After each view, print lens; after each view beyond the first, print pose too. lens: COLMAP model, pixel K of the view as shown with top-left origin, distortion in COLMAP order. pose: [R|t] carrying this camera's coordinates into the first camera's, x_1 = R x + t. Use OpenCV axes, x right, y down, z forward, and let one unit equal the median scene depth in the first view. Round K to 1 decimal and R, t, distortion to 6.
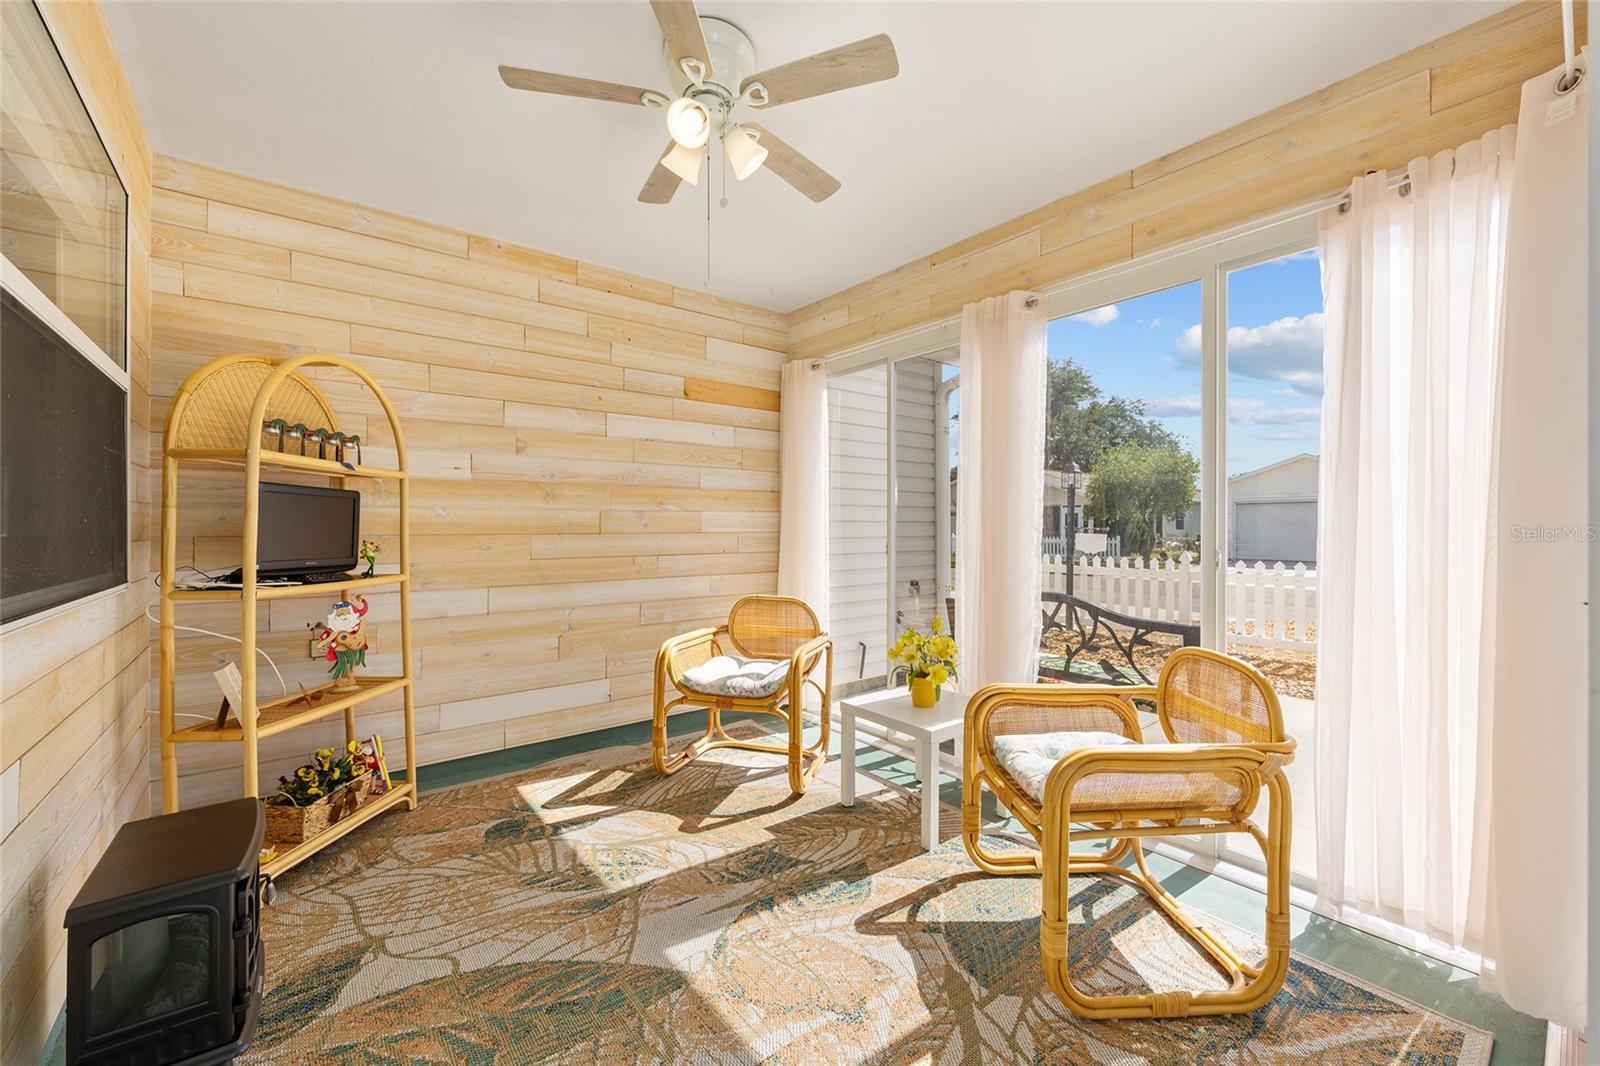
lens RADIAL K [[641.2, 0, 801.8], [0, 641.2, 527.7], [0, 0, 1]] dist [-0.001111, -0.000100]
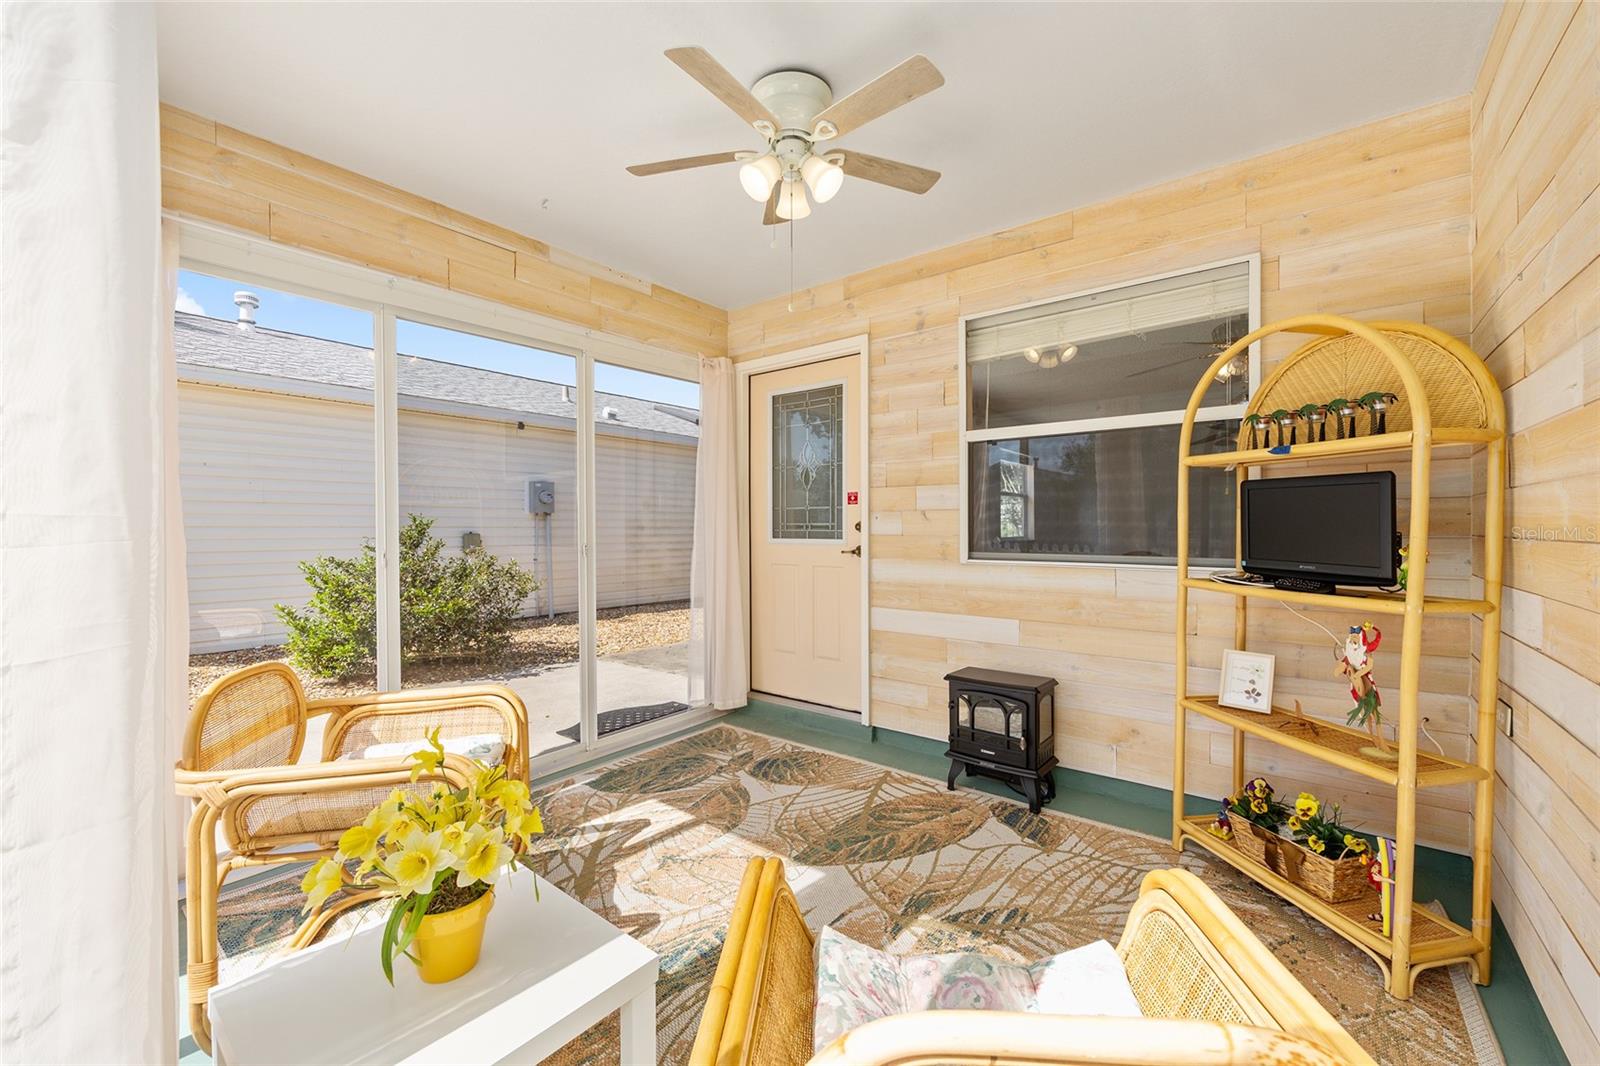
lens RADIAL K [[641.2, 0, 801.8], [0, 641.2, 527.7], [0, 0, 1]] dist [-0.001111, -0.000100]
pose [[-0.975225, 0.003403, -0.221190, 0.091733], [0.001979, 0.999976, 0.006660, -0.004341], [0.221207, 0.006057, -0.975208, 2.182057]]
